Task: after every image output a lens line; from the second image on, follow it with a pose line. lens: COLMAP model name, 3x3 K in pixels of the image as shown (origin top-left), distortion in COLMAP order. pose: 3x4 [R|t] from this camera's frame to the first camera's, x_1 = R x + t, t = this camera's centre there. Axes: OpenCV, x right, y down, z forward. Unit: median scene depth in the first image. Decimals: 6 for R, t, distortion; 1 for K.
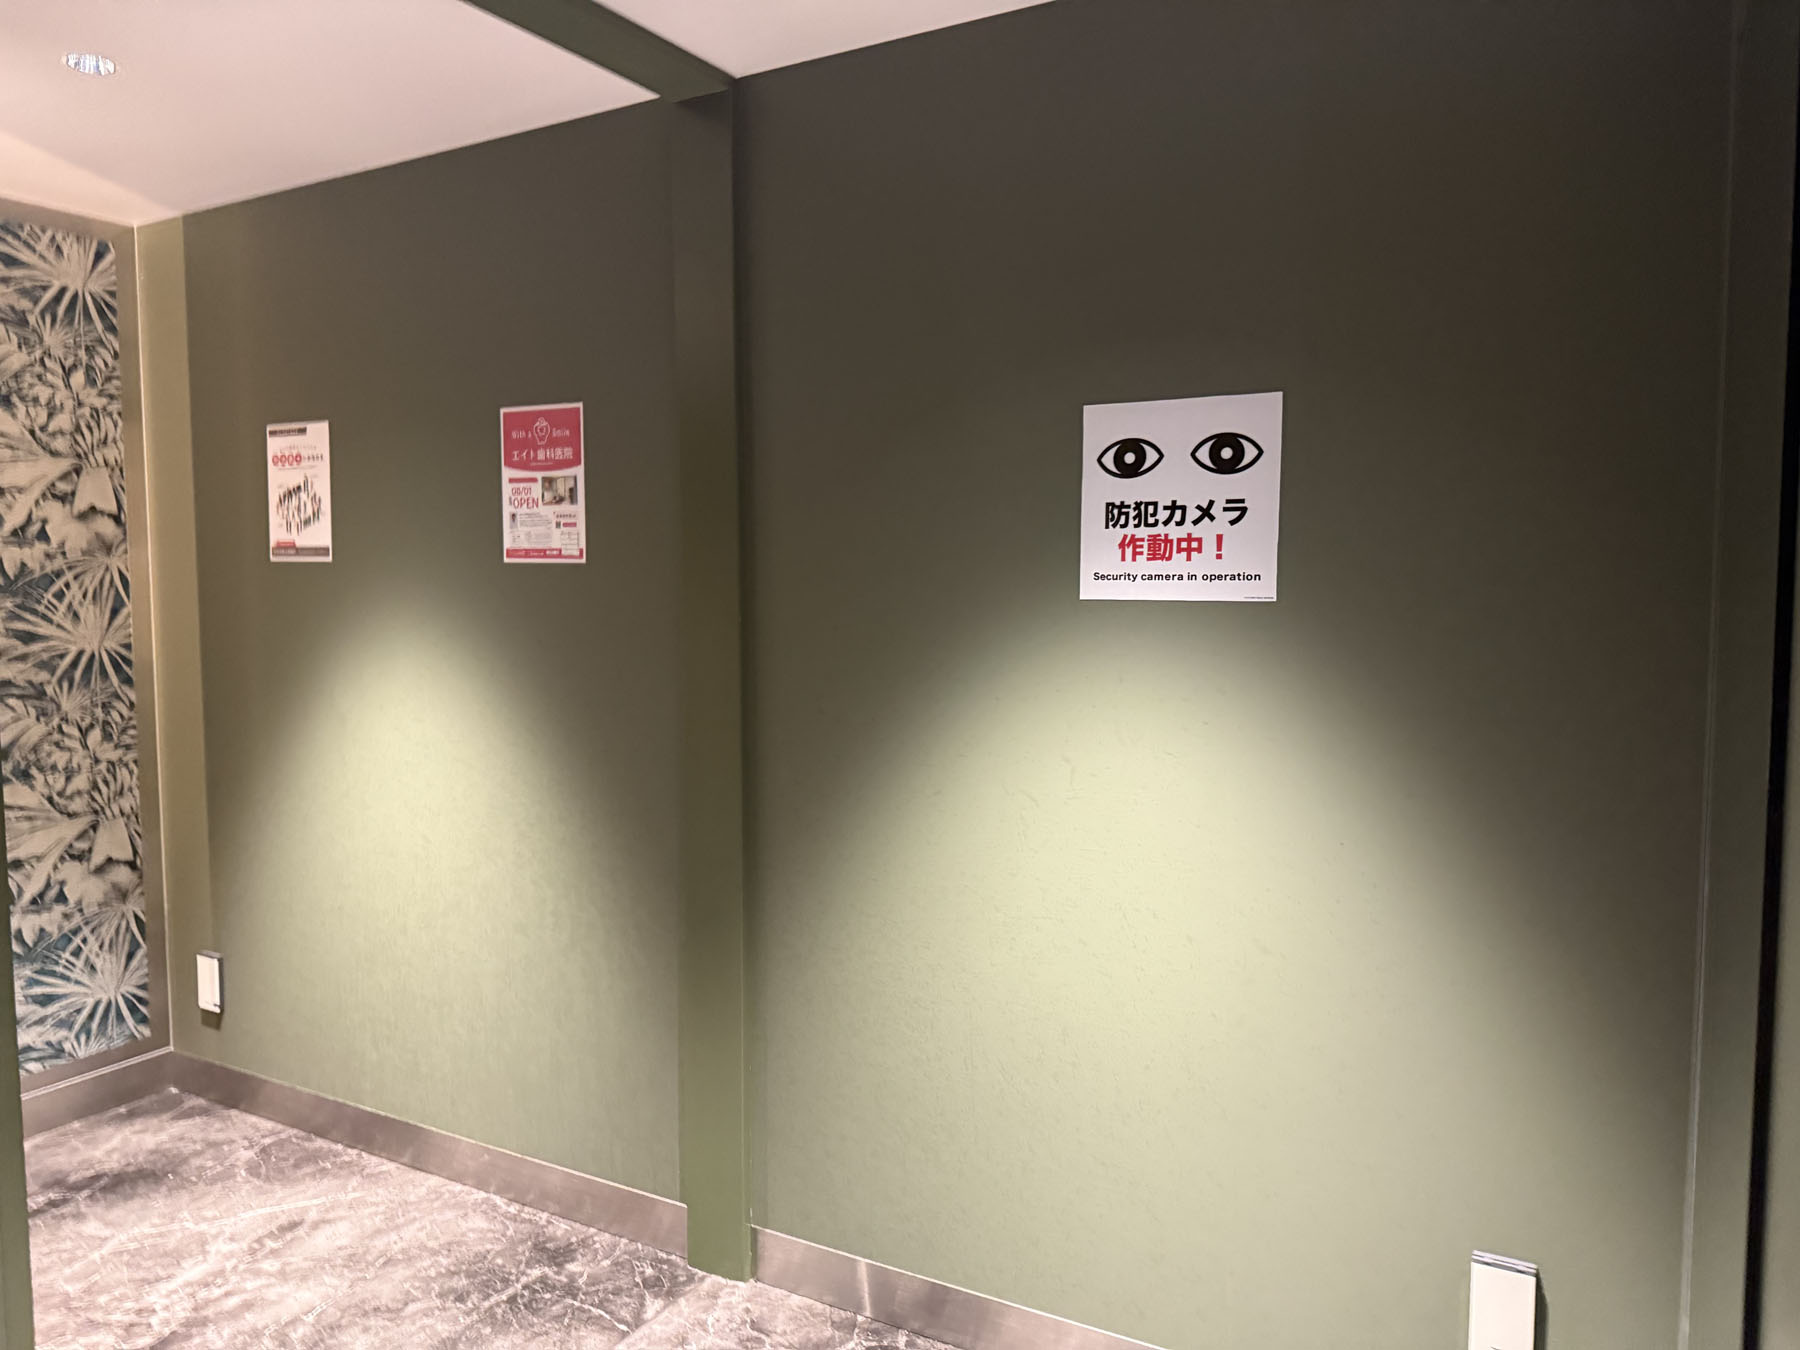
lens RADIAL K [[1270.0, 0, 898.6], [0, 1270.0, 675.1], [0, 0, 1]] dist [0.002610, -0.000019]
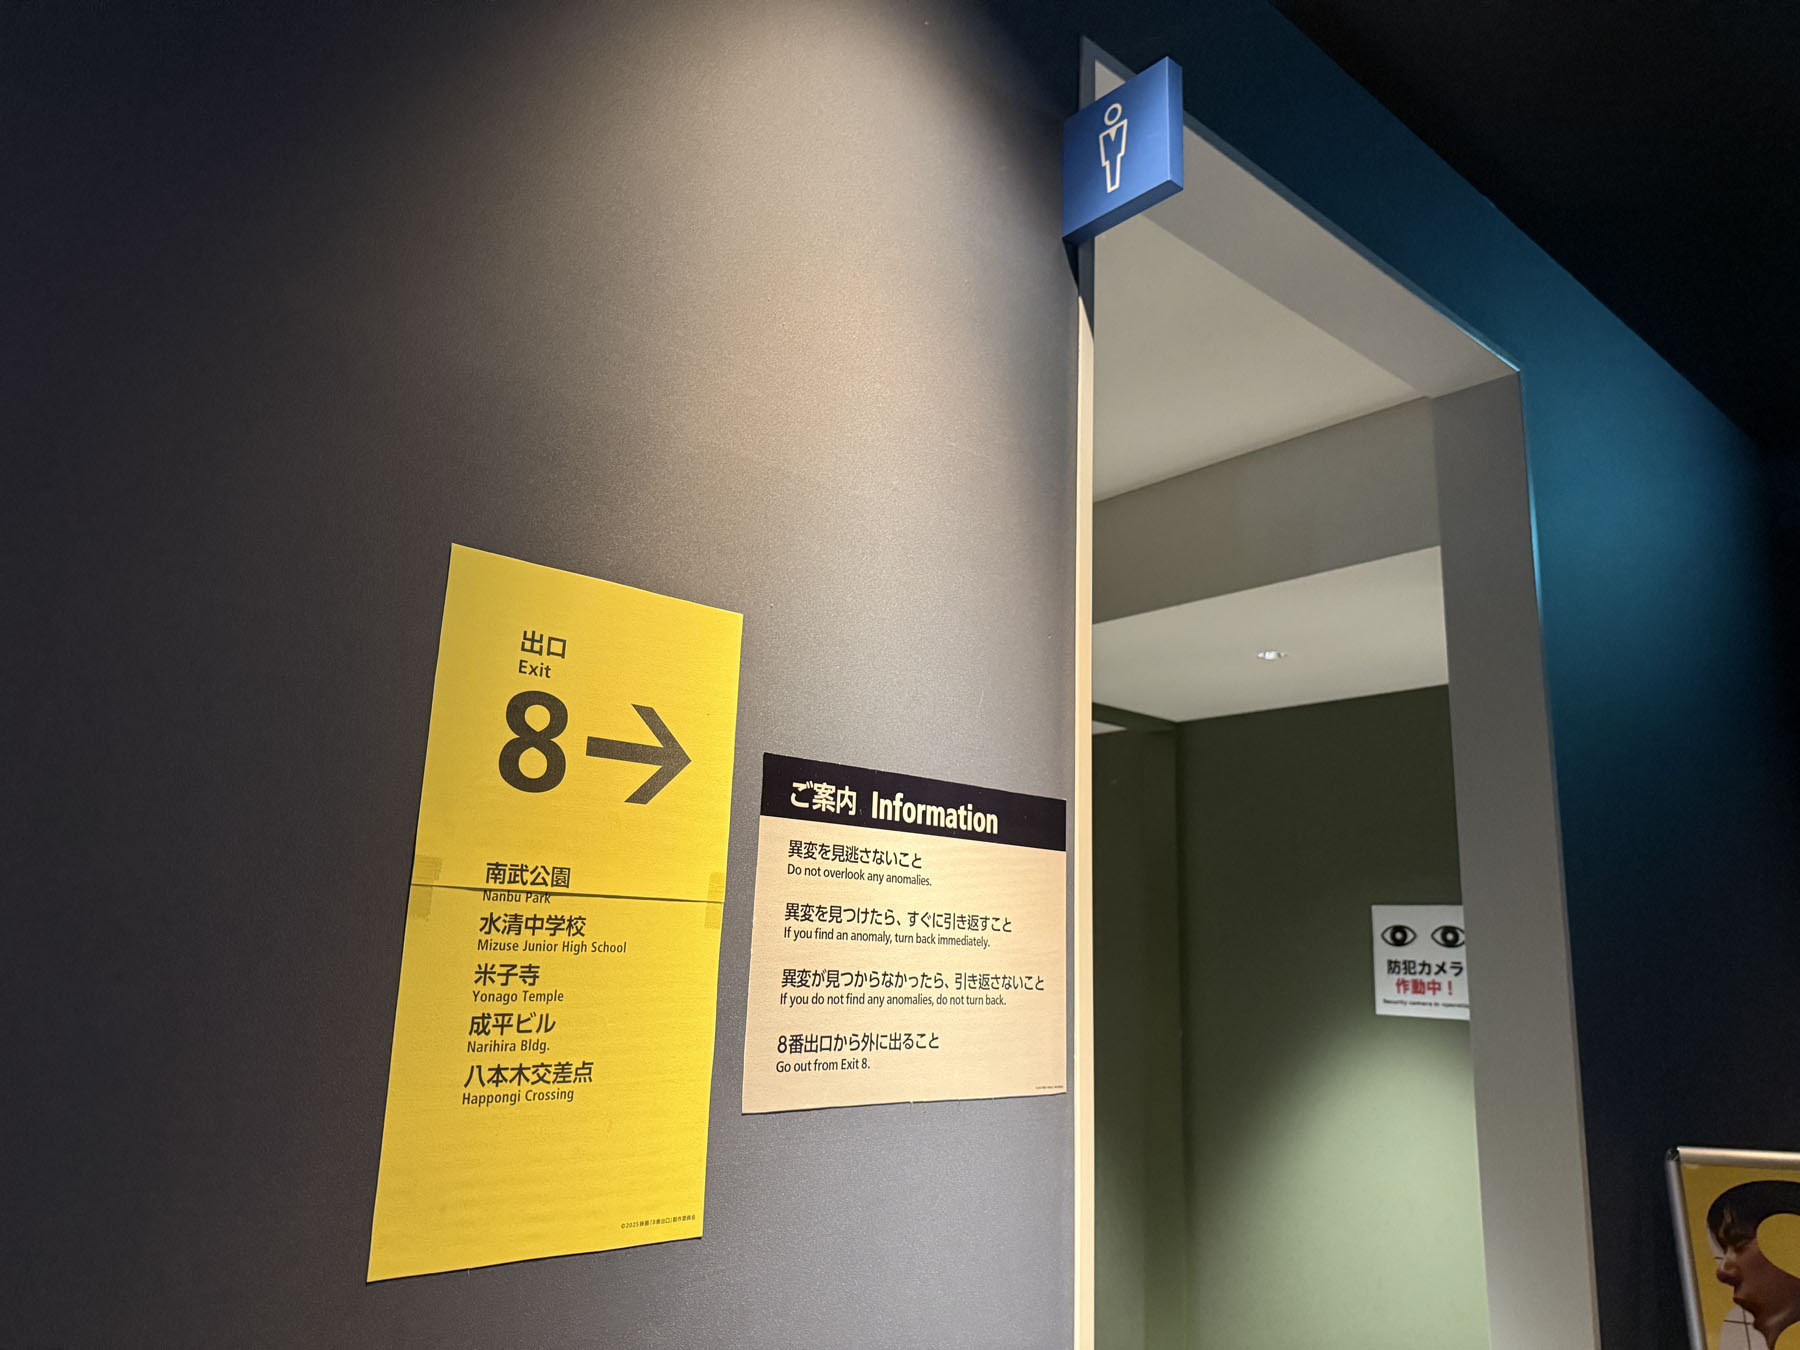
lens RADIAL K [[1270.0, 0, 895.0], [0, 1270.0, 680.0], [0, 0, 1]] dist [0.002610, -0.000019]
pose [[0.944772, -0.037164, -0.325613, 0.106887], [-0.062118, 0.955232, -0.289263, 0.052396], [0.321787, 0.293514, 0.900168, -1.001714]]
